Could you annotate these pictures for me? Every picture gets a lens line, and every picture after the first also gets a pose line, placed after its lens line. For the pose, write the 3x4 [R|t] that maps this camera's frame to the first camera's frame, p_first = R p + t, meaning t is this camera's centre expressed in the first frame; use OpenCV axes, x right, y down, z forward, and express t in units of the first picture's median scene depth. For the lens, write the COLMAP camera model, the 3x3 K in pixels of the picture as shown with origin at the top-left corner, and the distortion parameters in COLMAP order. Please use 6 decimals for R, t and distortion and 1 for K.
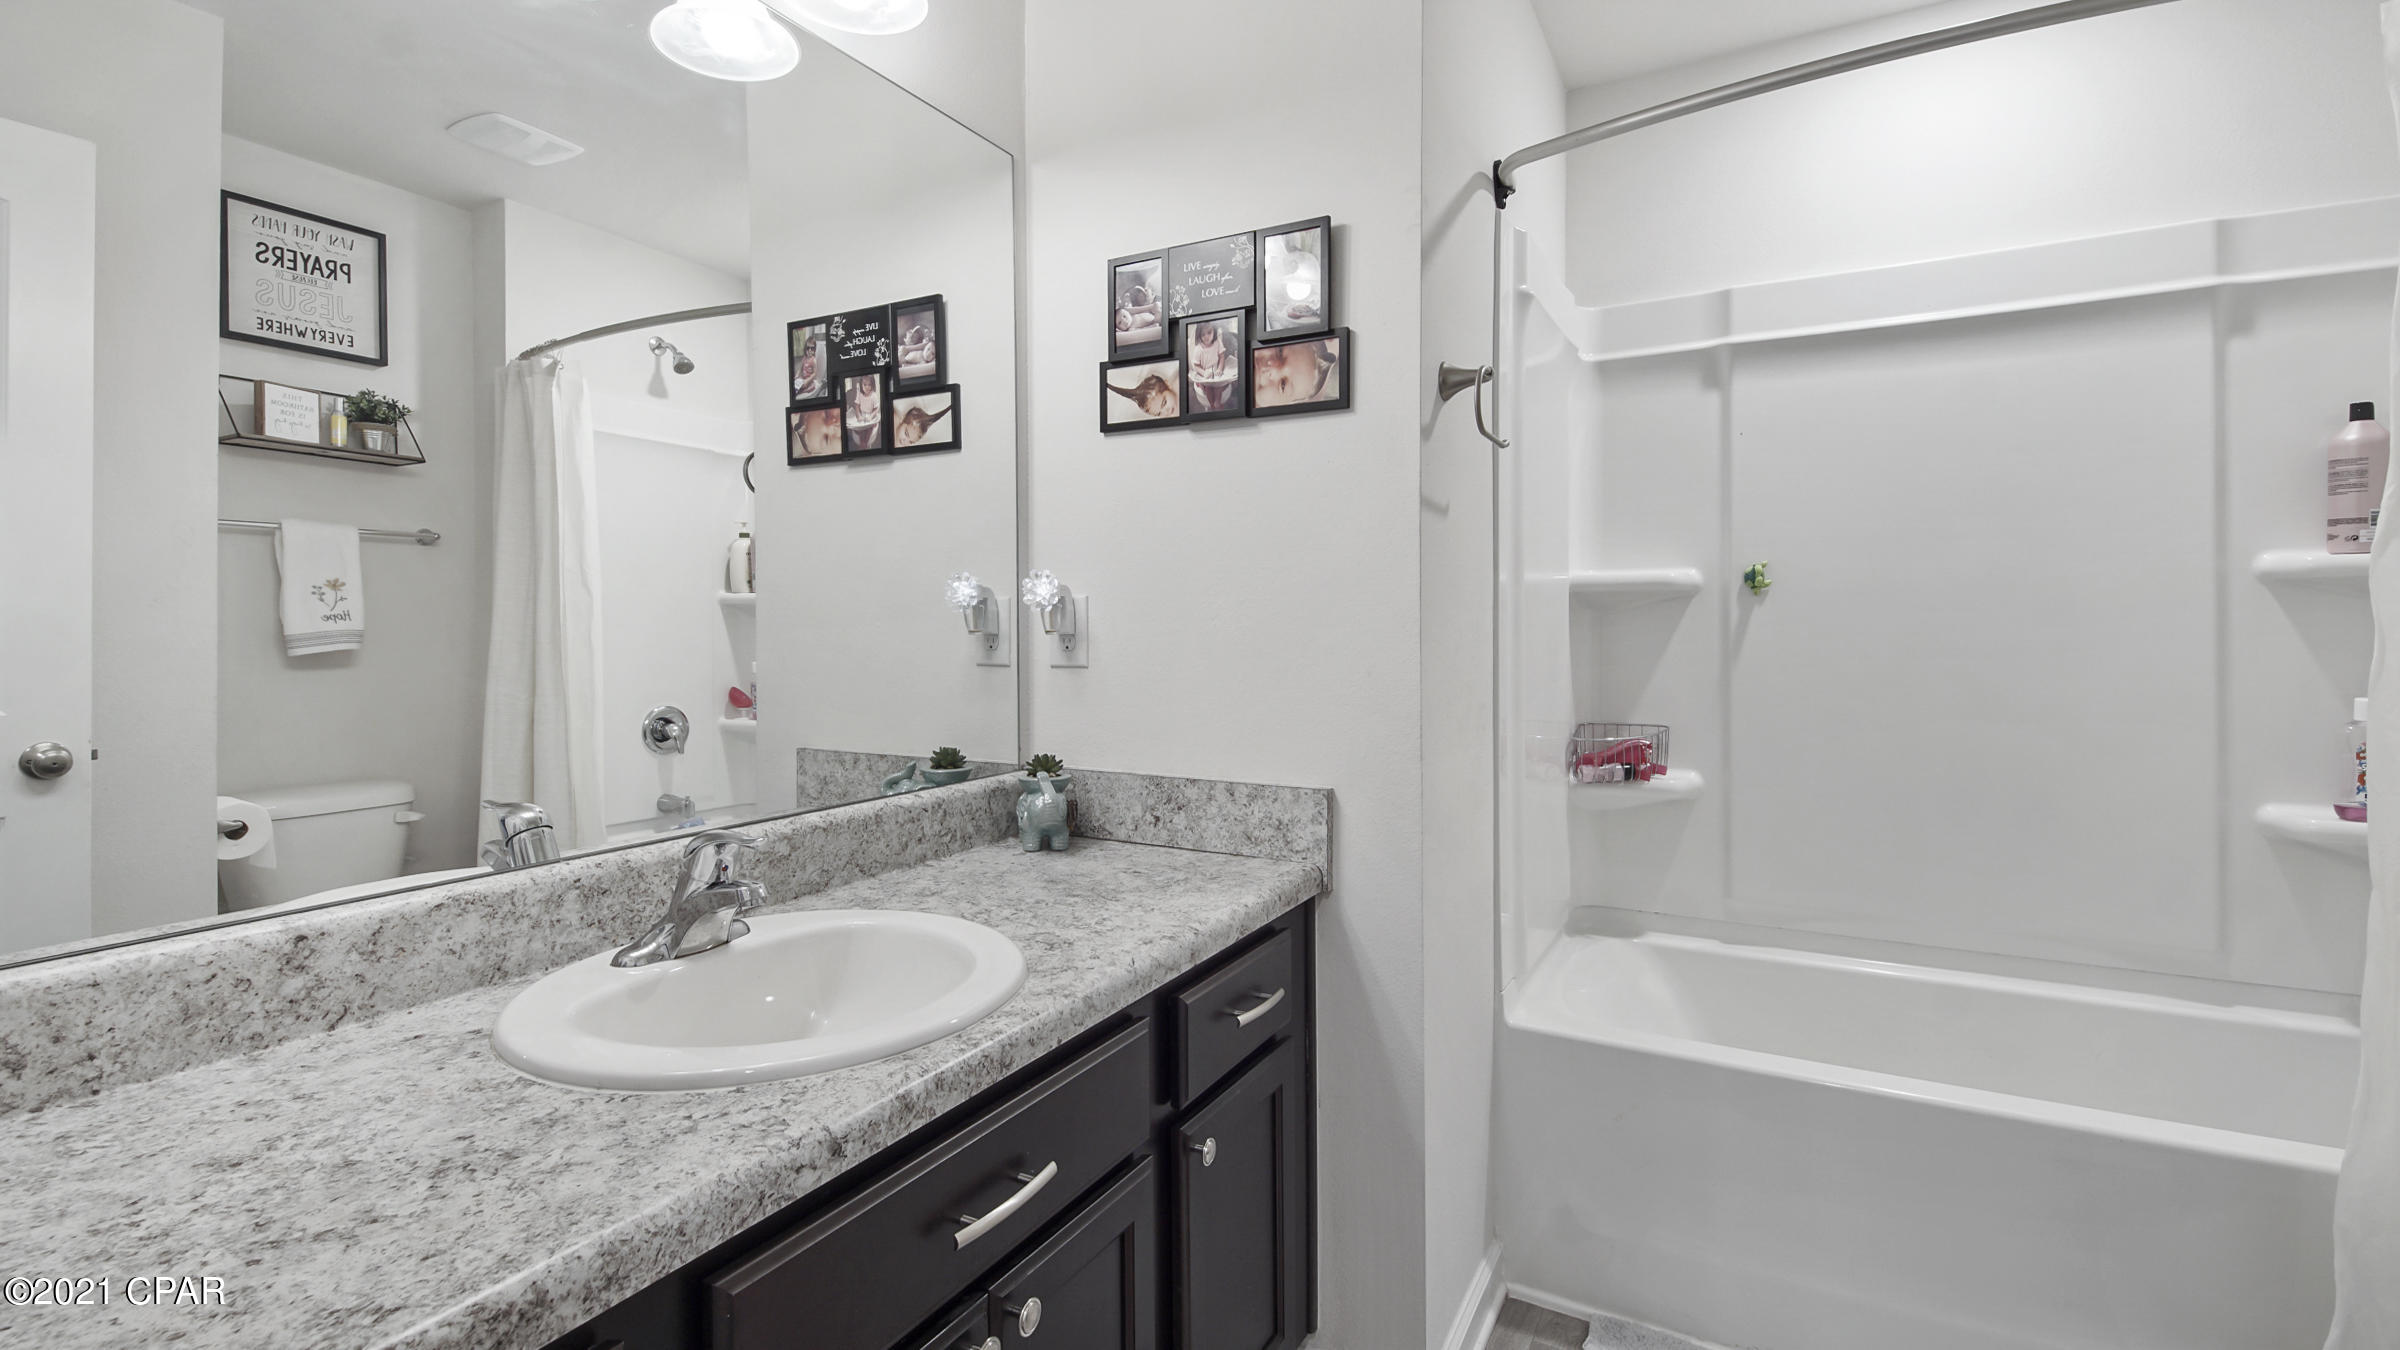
lens RADIAL K [[1073.7, 0, 1194.0], [0, 1073.7, 657.2], [0, 0, 1]] dist [0.039747, -0.021707]
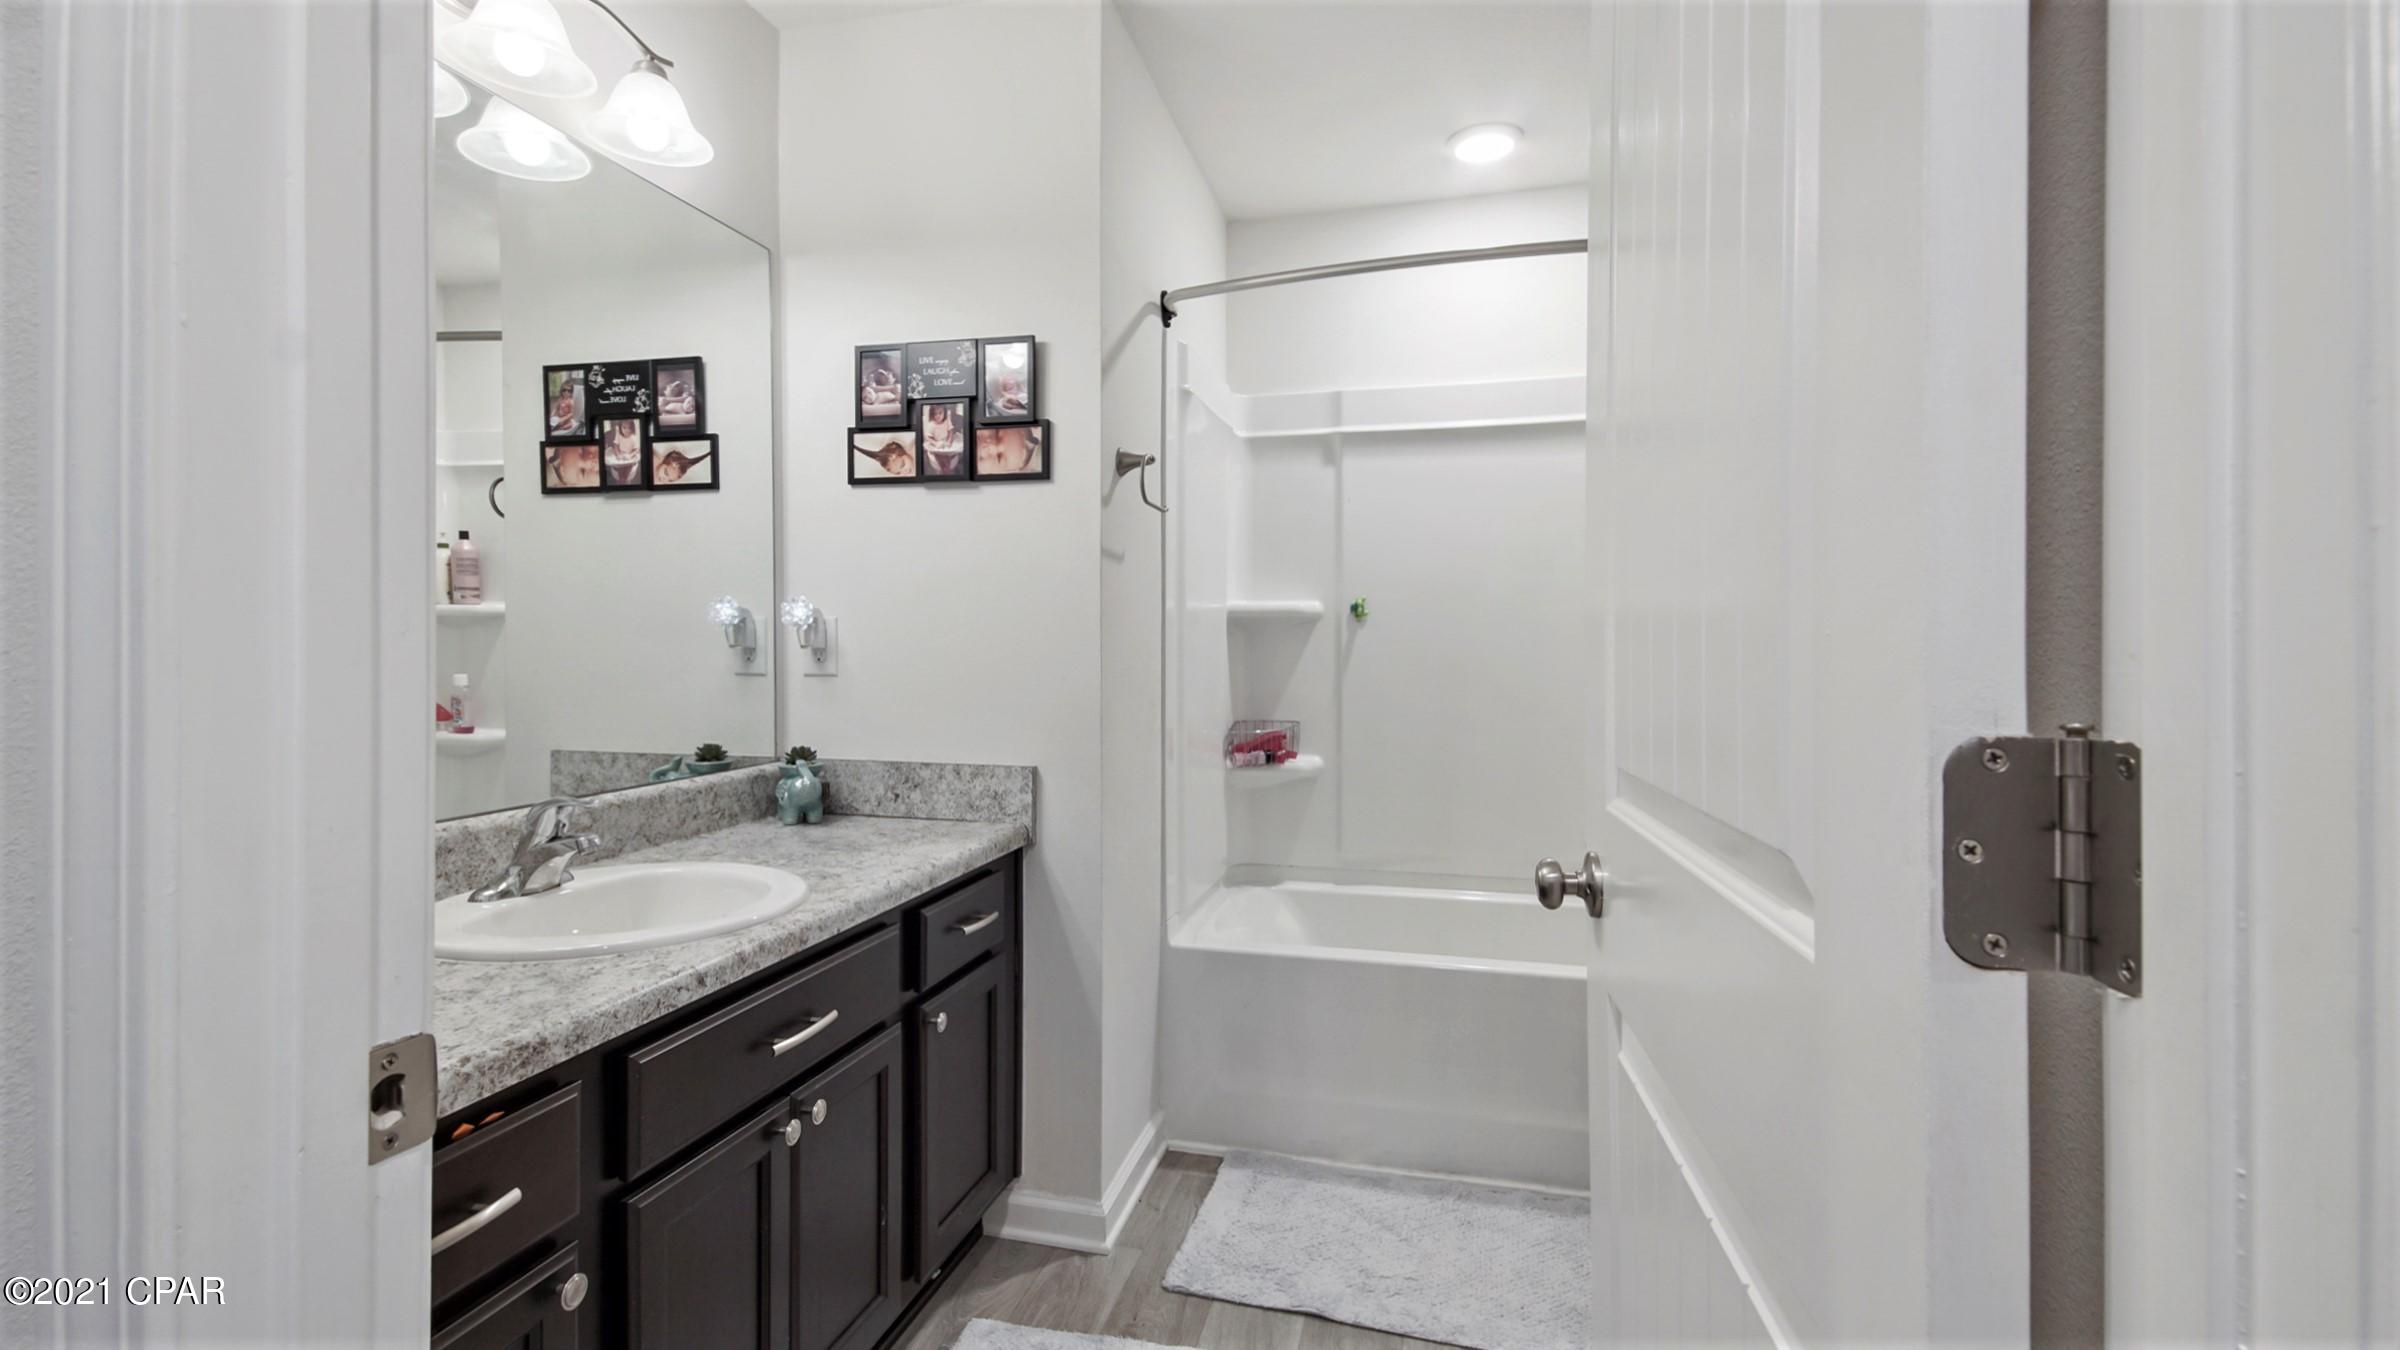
lens RADIAL K [[1073.7, 0, 1194.0], [0, 1073.7, 657.2], [0, 0, 1]] dist [0.039747, -0.021707]
pose [[0.966761, 0.003096, 0.255661, -0.020373], [0.000693, 0.999891, -0.014728, 0.006974], [-0.255679, 0.014416, 0.966654, -0.300131]]
